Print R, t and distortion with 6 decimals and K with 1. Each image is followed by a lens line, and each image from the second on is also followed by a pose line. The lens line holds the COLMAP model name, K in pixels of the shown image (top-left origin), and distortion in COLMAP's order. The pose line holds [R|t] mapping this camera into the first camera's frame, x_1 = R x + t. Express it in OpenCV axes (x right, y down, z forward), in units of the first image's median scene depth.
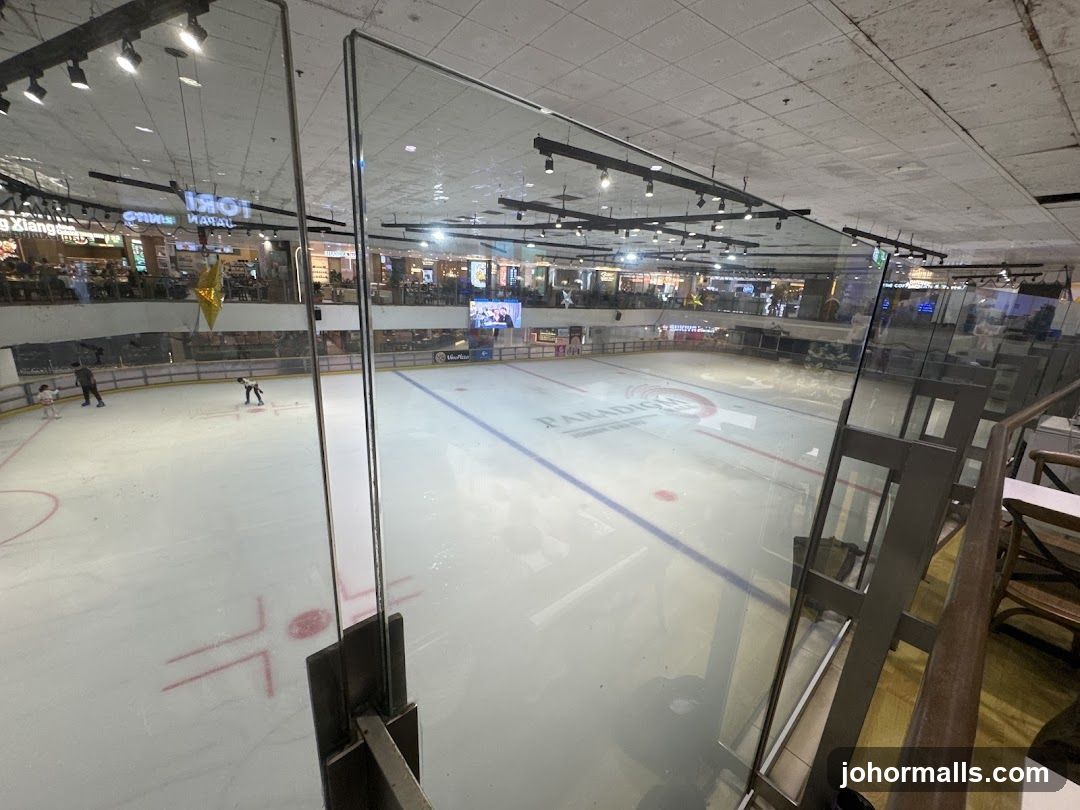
lens RADIAL K [[441.7, 0, 536.7], [0, 441.7, 406.8], [0, 0, 1]] dist [0.000644, 0.000003]
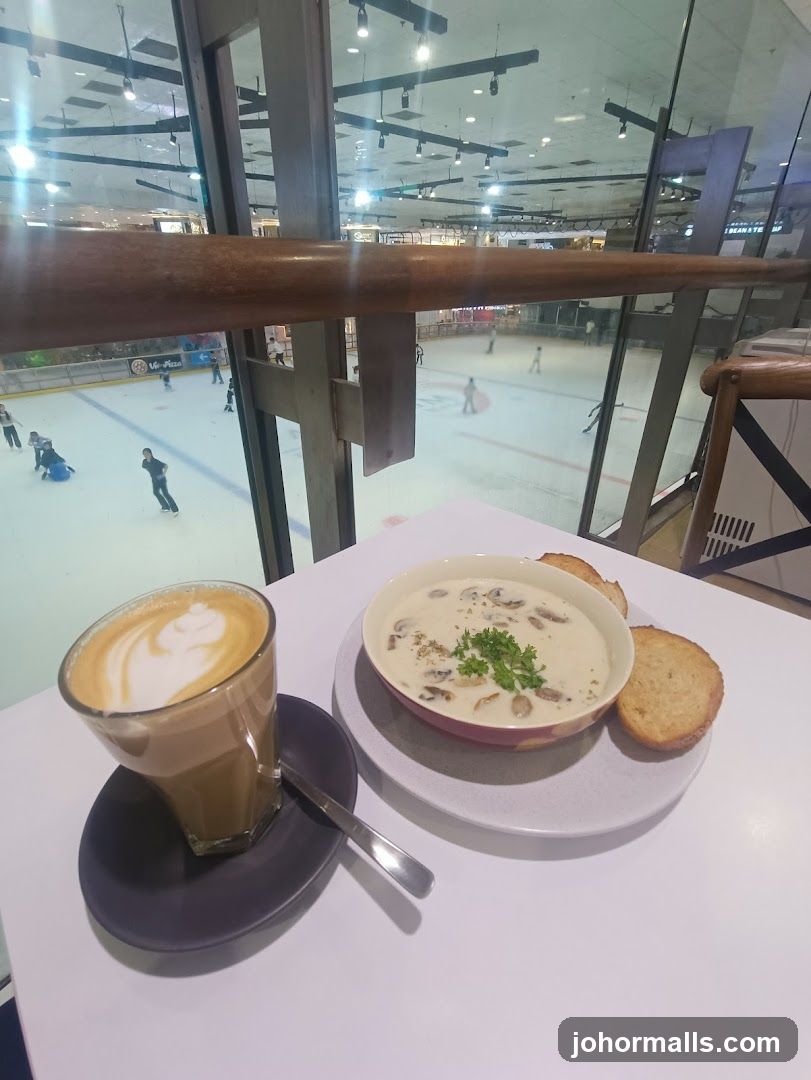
lens RADIAL K [[510.3, 0, 405.1], [0, 510.3, 534.8], [0, 0, 1]] dist [0.004372, 0.000577]
pose [[0.982260, -0.128482, 0.136596, 0.061017], [0.095273, 0.969311, 0.226627, 0.008175], [-0.161521, -0.209592, 0.964356, 0.045973]]
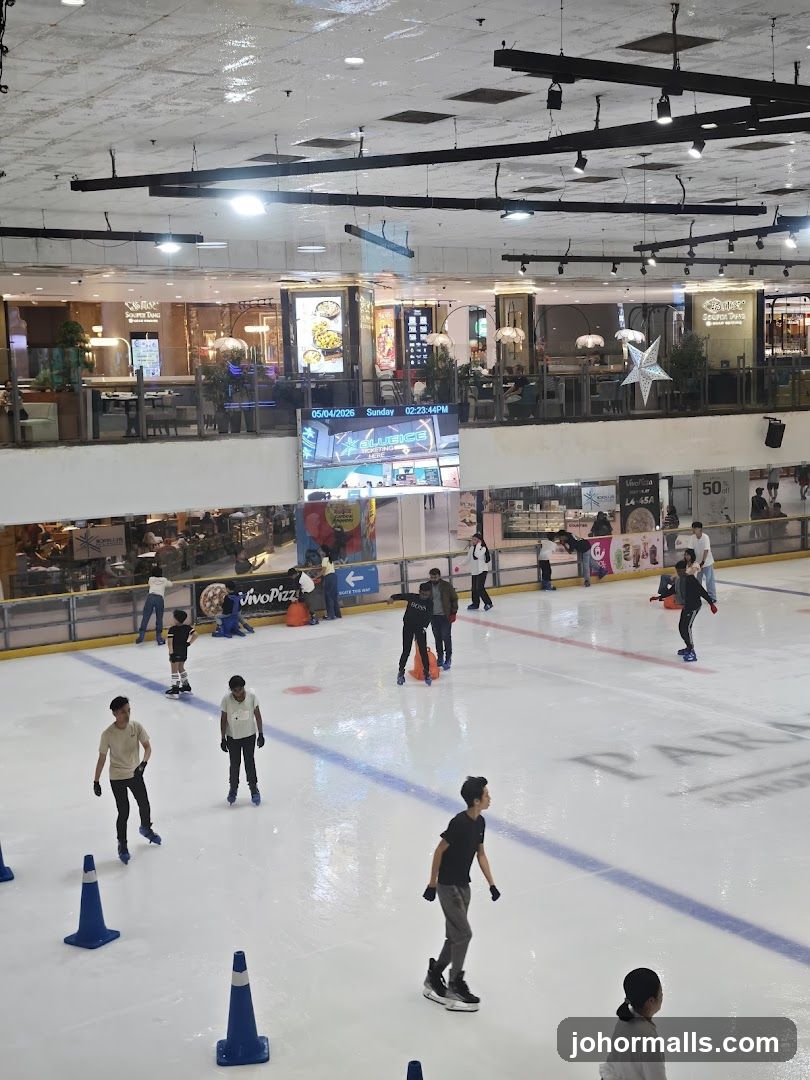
lens RADIAL K [[1493.3, 0, 406.4], [0, 1493.3, 540.9], [0, 0, 1]] dist [0.209662, 0.000000]
pose [[0.996534, -0.070670, -0.043879, -0.034277], [0.062750, 0.984929, -0.161174, 0.023091], [0.054608, 0.157862, 0.985950, -0.030837]]
